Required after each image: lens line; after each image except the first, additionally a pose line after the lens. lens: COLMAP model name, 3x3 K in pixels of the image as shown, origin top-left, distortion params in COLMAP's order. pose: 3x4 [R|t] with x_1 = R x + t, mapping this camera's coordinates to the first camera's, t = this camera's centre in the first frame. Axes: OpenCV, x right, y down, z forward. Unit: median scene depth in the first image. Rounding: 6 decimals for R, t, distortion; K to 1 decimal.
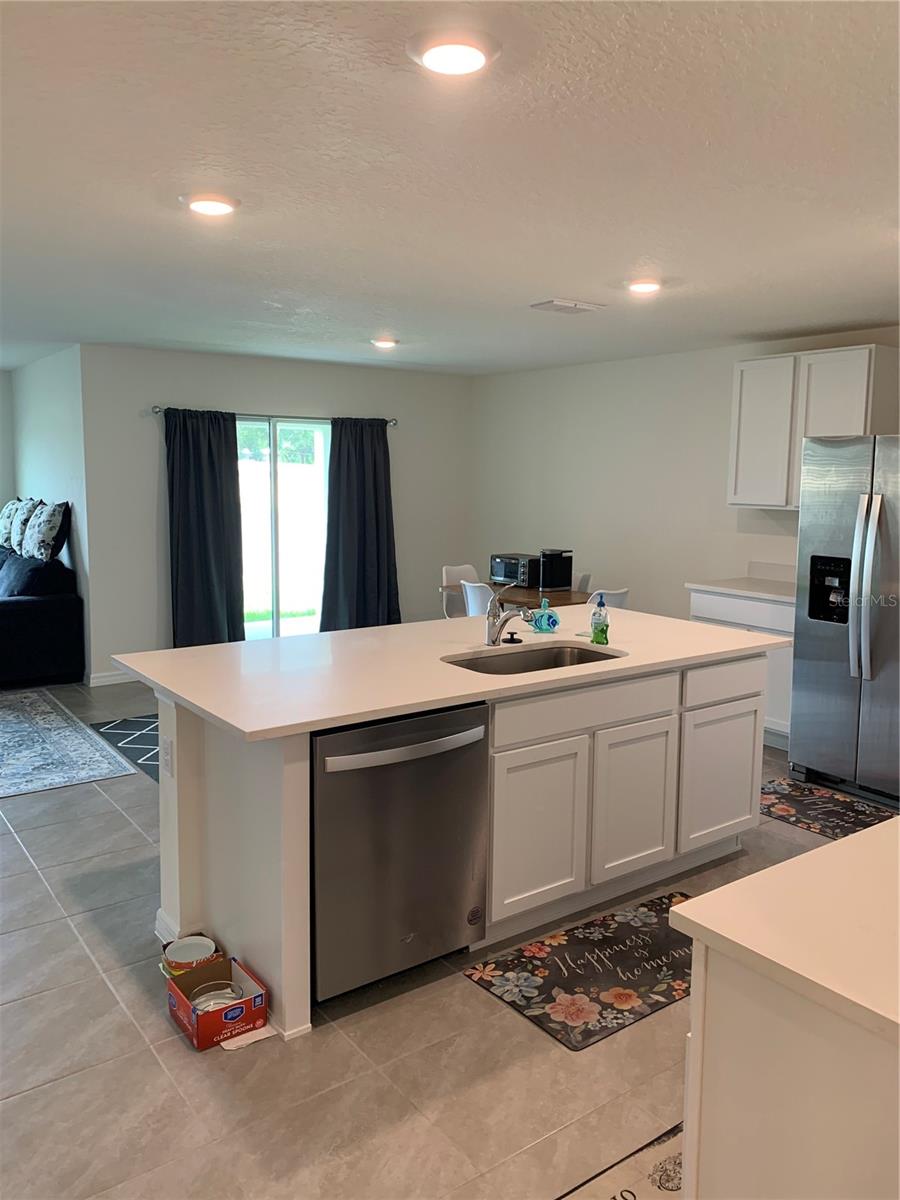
lens RADIAL K [[914.9, 0, 457.6], [0, 914.9, 584.8], [0, 0, 1]] dist [0.008252, -0.021277]
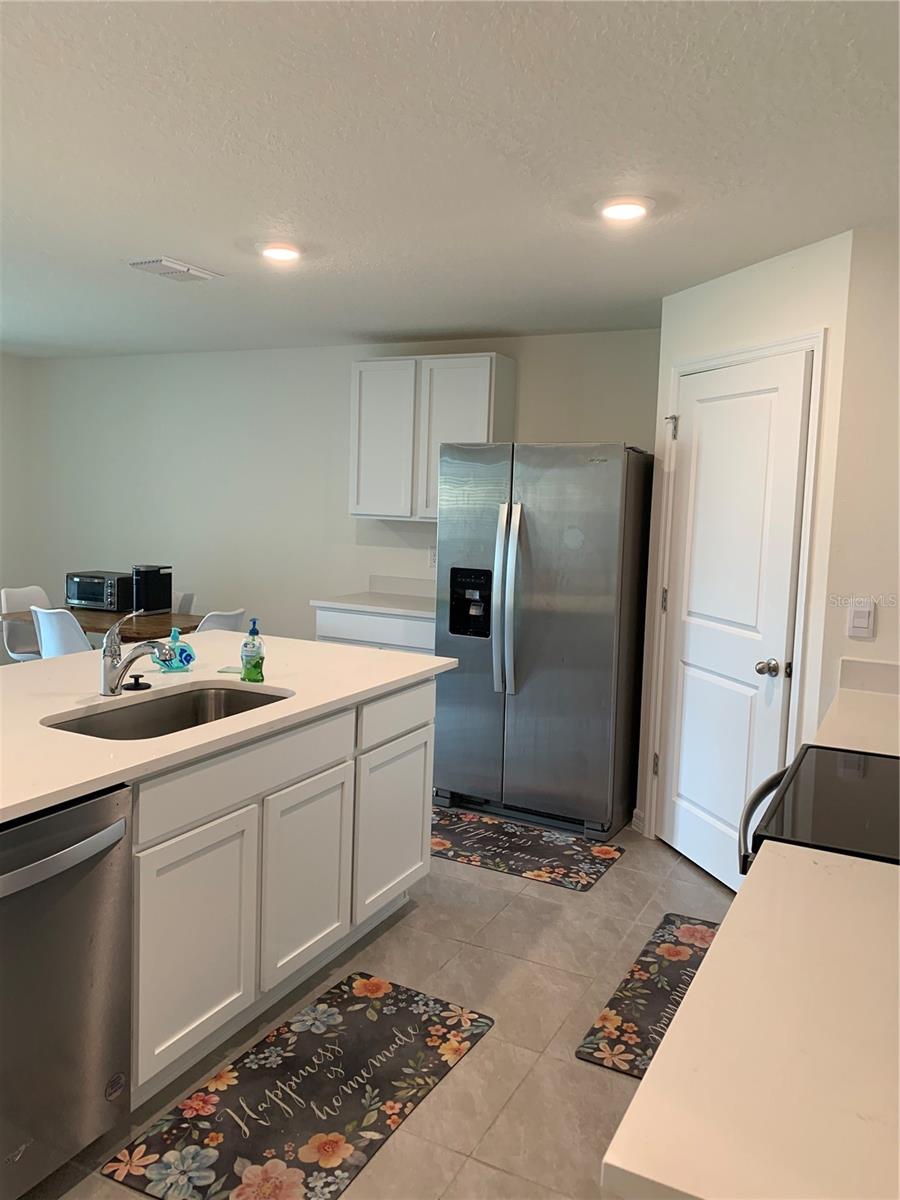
lens RADIAL K [[914.9, 0, 457.6], [0, 914.9, 584.8], [0, 0, 1]] dist [0.008252, -0.021277]
pose [[0.893133, -0.025110, 0.449091, -0.042186], [0.032494, 0.999434, -0.008743, -0.007437], [-0.448617, 0.022401, 0.893443, 0.199791]]
